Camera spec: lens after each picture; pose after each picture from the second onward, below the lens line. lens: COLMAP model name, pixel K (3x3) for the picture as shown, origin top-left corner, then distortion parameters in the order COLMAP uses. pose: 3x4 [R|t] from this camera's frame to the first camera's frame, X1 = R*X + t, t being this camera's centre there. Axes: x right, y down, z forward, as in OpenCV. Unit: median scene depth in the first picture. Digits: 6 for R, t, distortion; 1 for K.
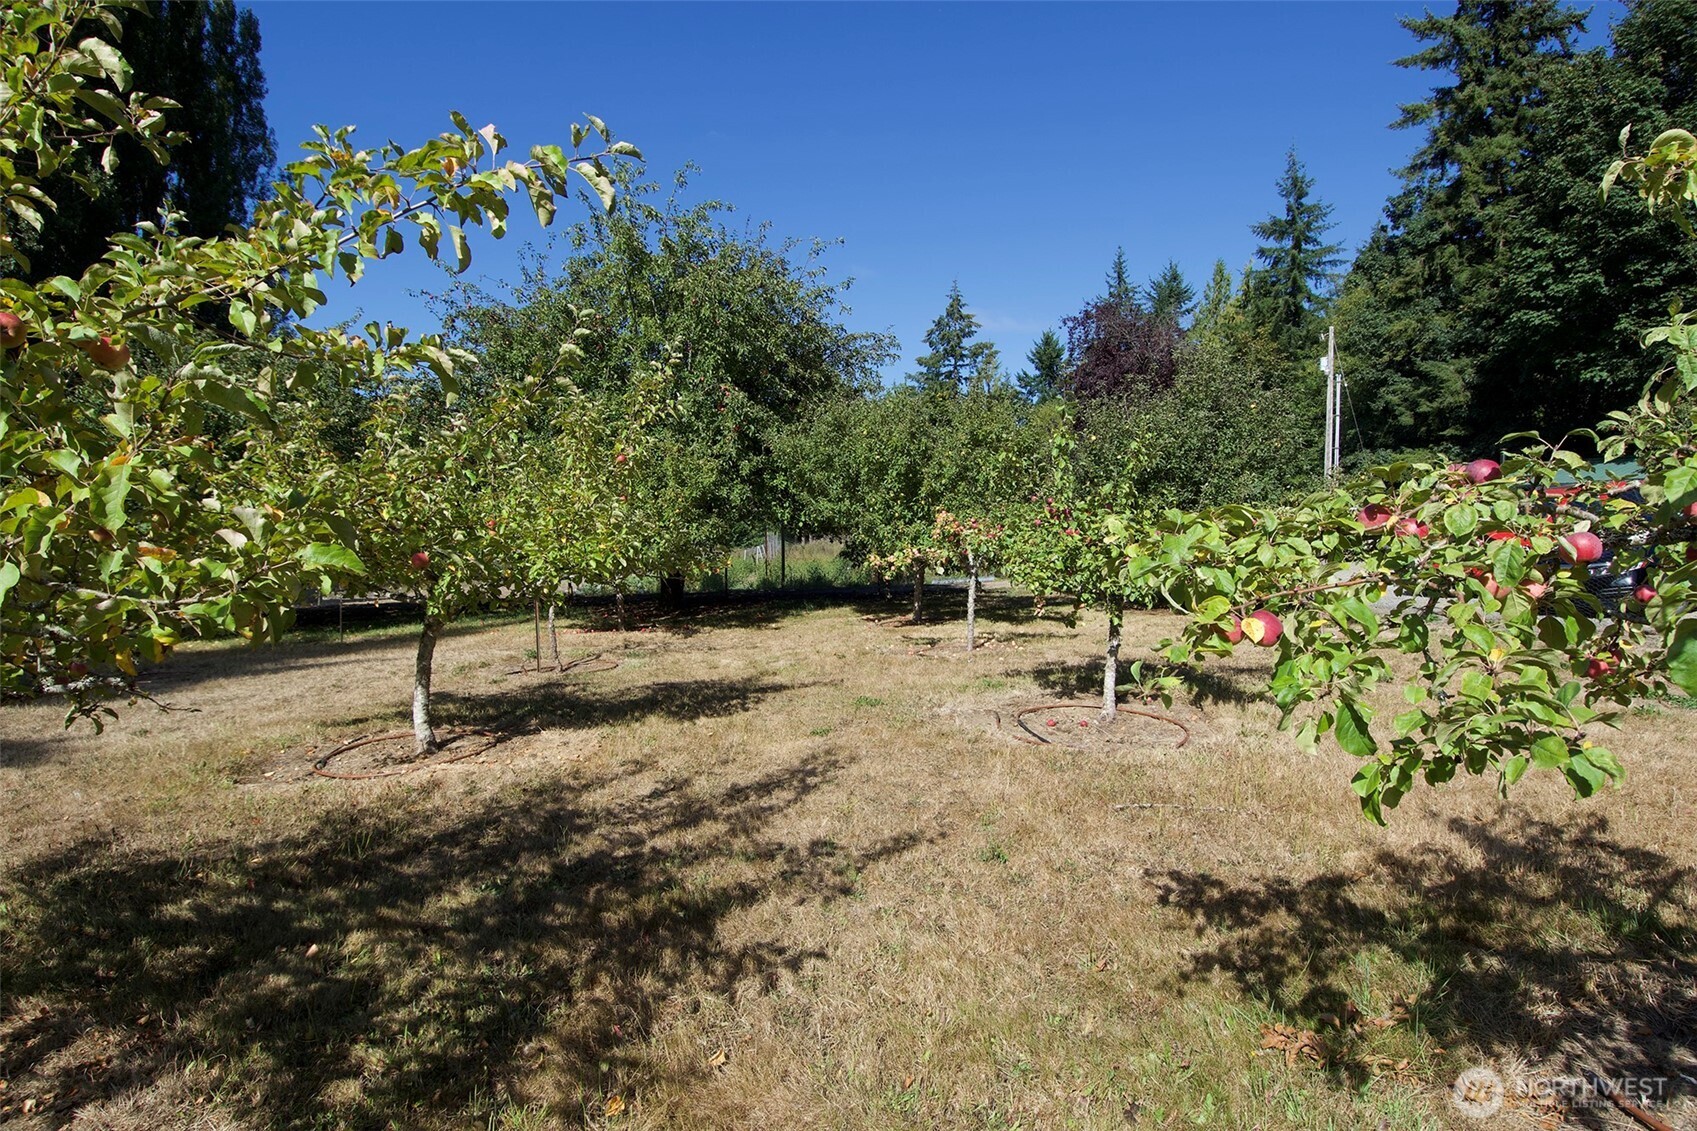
lens RADIAL K [[918.0, 0, 848.5], [0, 918.0, 565.5], [0, 0, 1]] dist [0.001932, -0.020598]
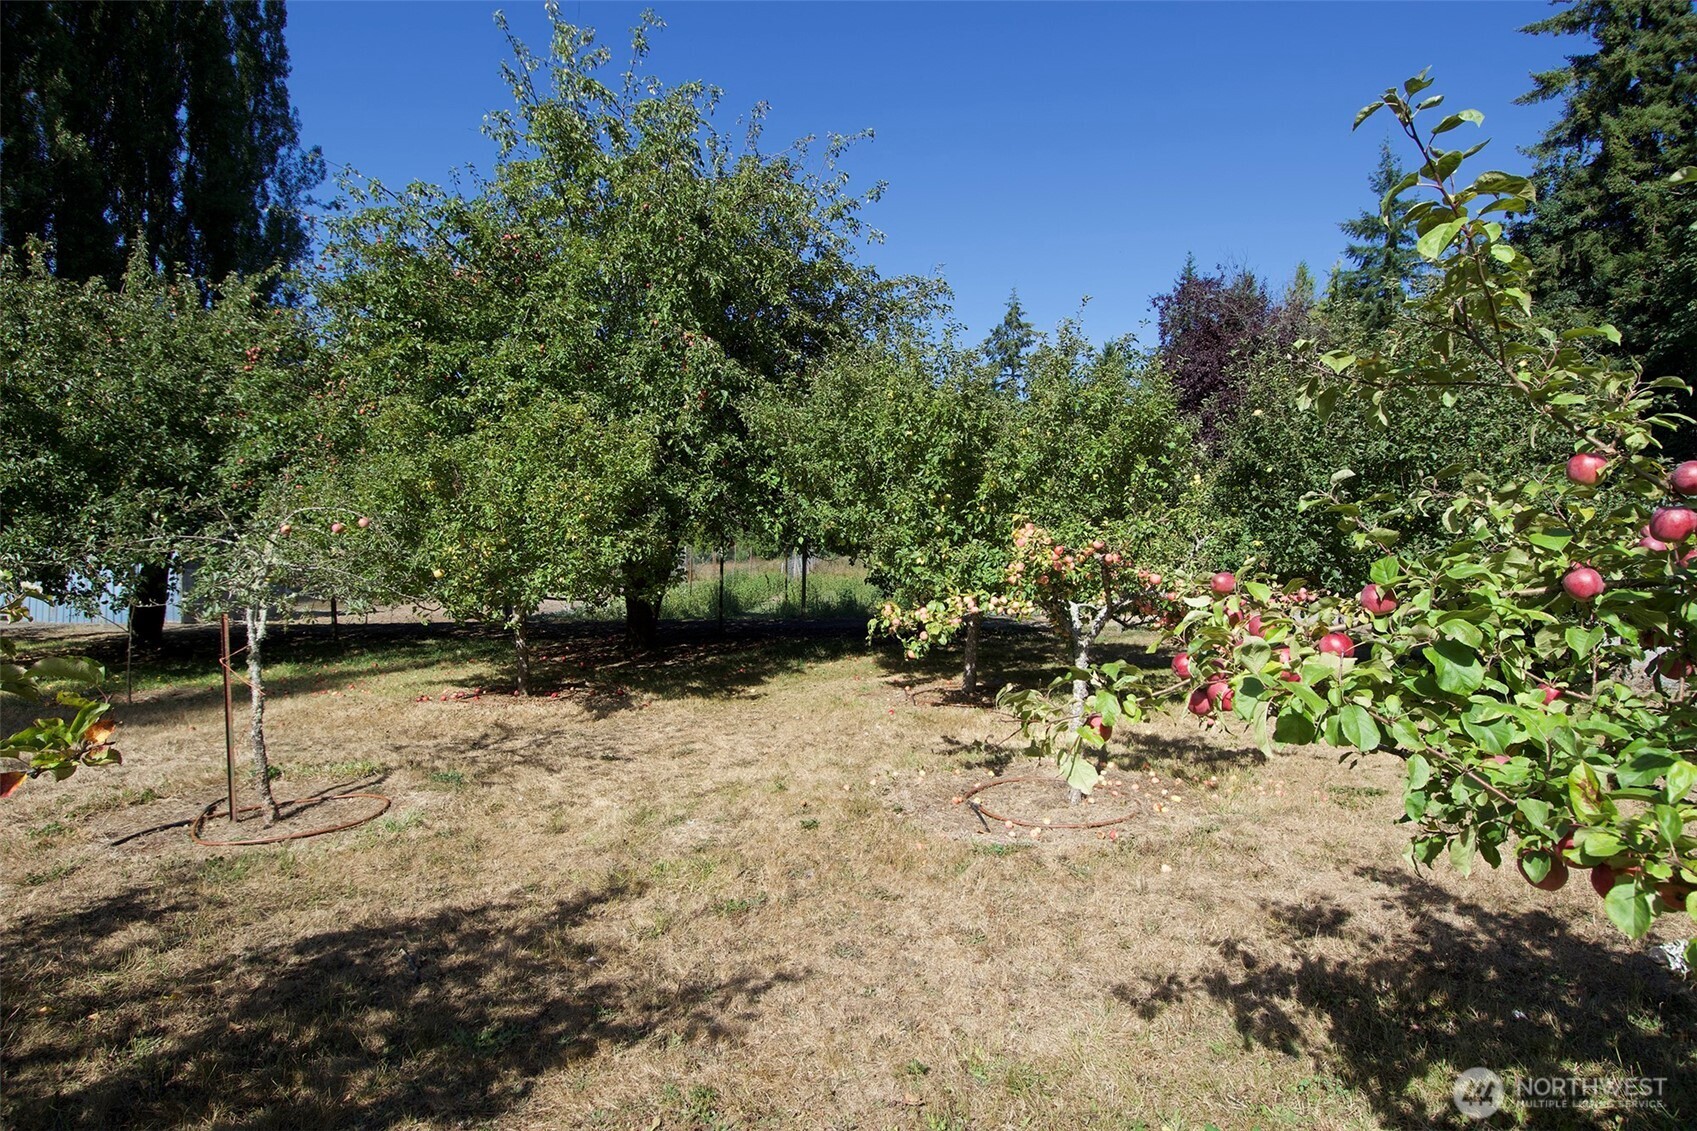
lens RADIAL K [[918.0, 0, 848.5], [0, 918.0, 565.5], [0, 0, 1]] dist [0.001932, -0.020598]
pose [[0.998203, 0.021994, -0.055733, 0.007596], [-0.022715, 0.999666, -0.012328, -0.006189], [0.055443, 0.013572, 0.998370, 0.108507]]
